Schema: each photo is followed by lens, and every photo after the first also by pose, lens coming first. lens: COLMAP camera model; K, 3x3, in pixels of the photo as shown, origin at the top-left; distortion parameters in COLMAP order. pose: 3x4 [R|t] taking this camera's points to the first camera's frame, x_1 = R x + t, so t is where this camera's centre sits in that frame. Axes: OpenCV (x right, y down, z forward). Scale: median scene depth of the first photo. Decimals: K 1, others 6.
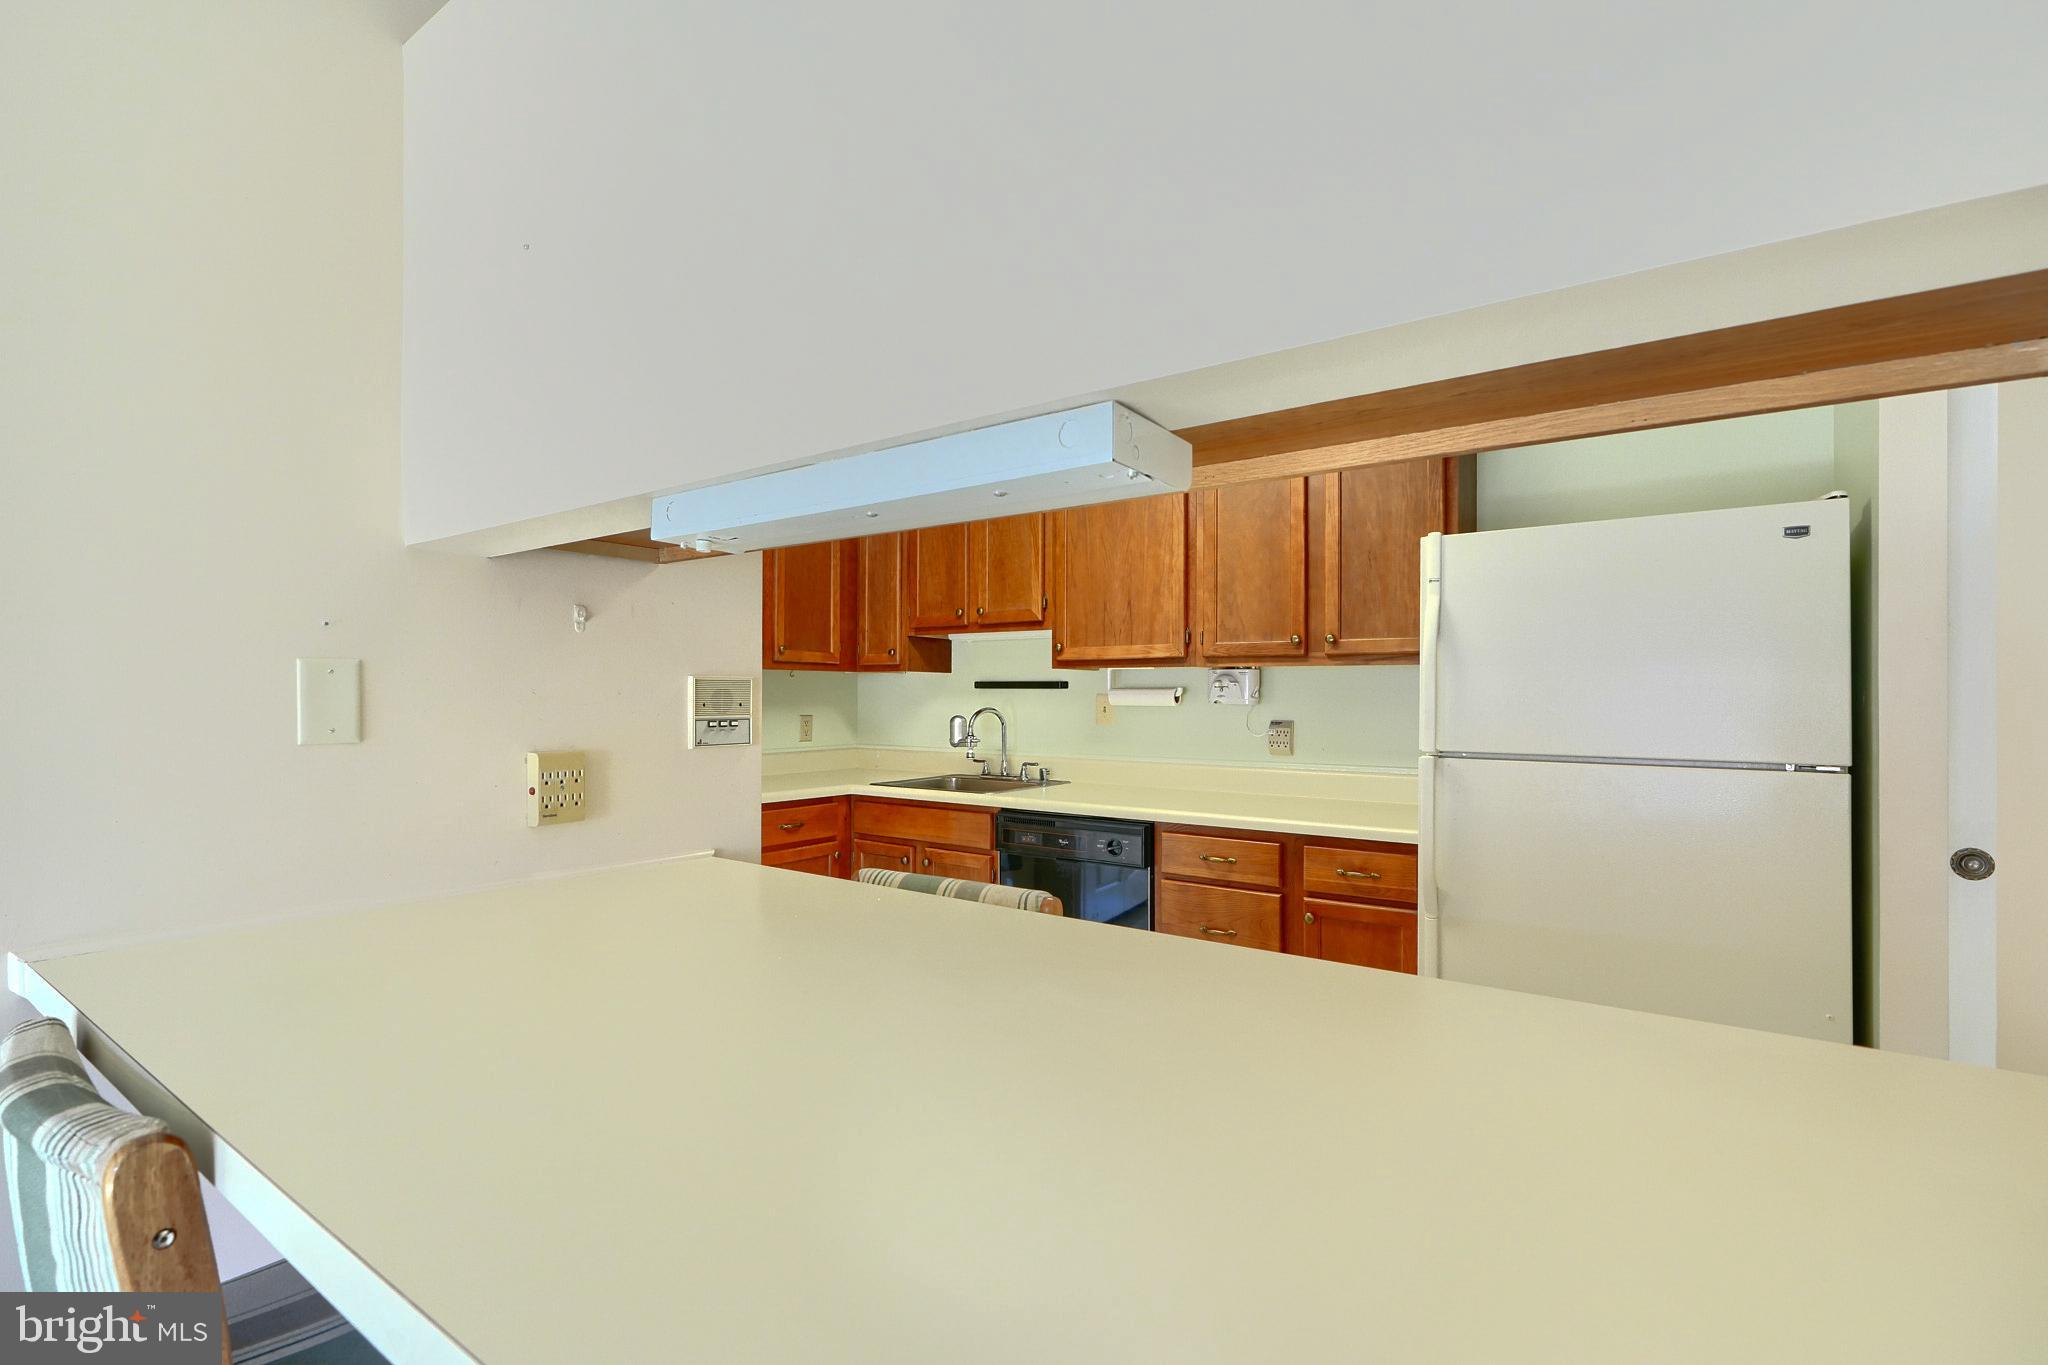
lens RADIAL K [[931.4, 0, 1024.0], [0, 931.4, 682.5], [0, 0, 1]] dist [-0.002382, 0.000173]
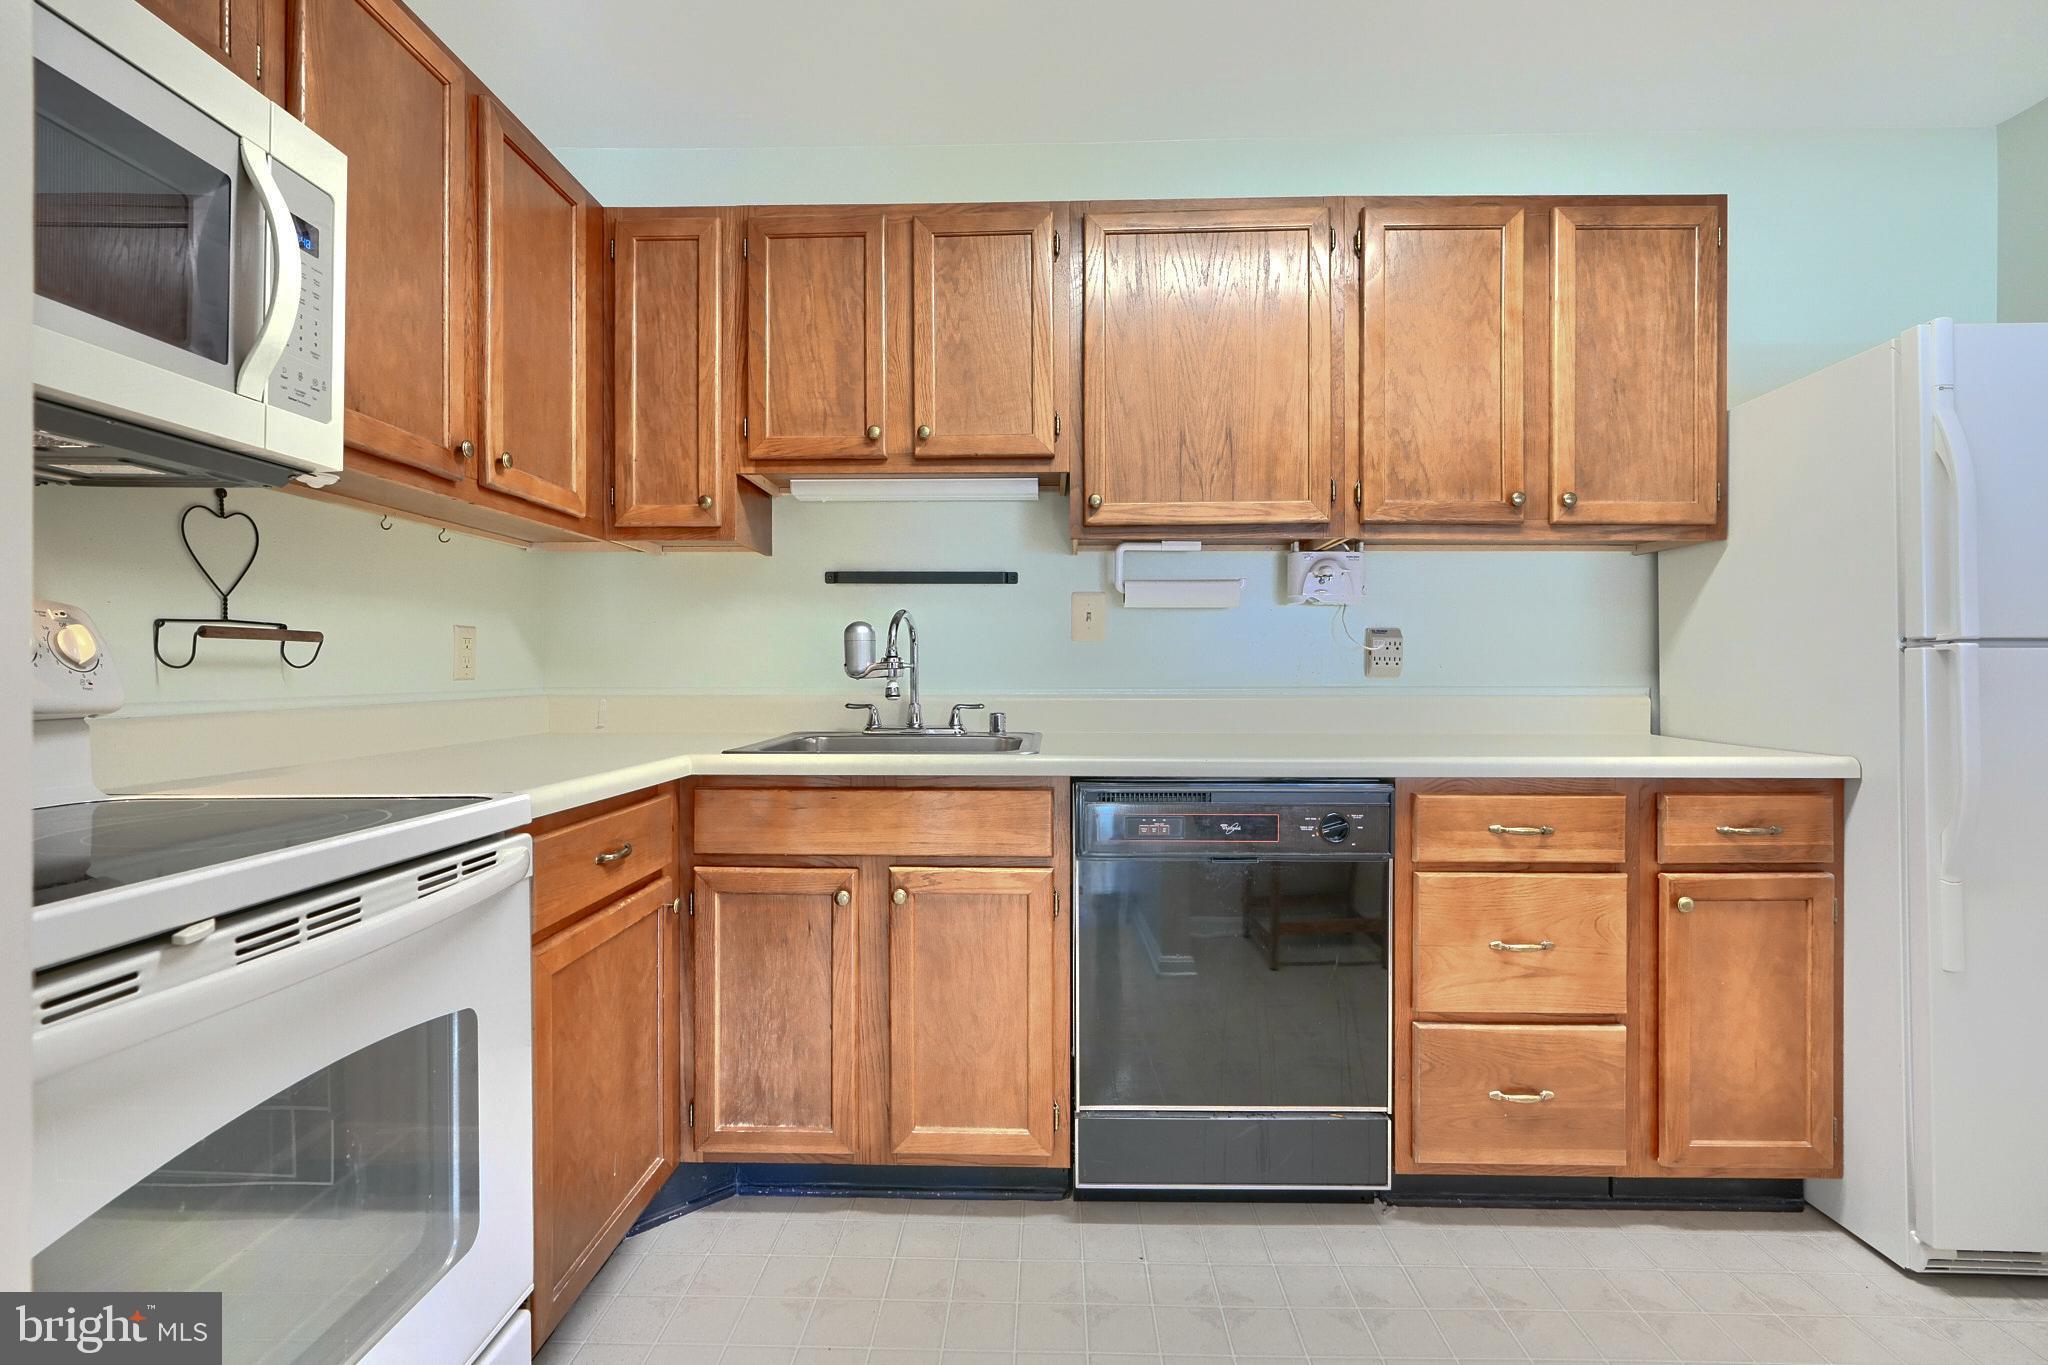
lens RADIAL K [[931.4, 0, 1024.0], [0, 931.4, 682.5], [0, 0, 1]] dist [-0.002382, 0.000173]
pose [[0.828389, -0.010466, 0.560056, -0.343822], [-0.007605, 0.999523, 0.029927, 0.061911], [-0.560102, -0.029051, 0.827914, 0.555563]]
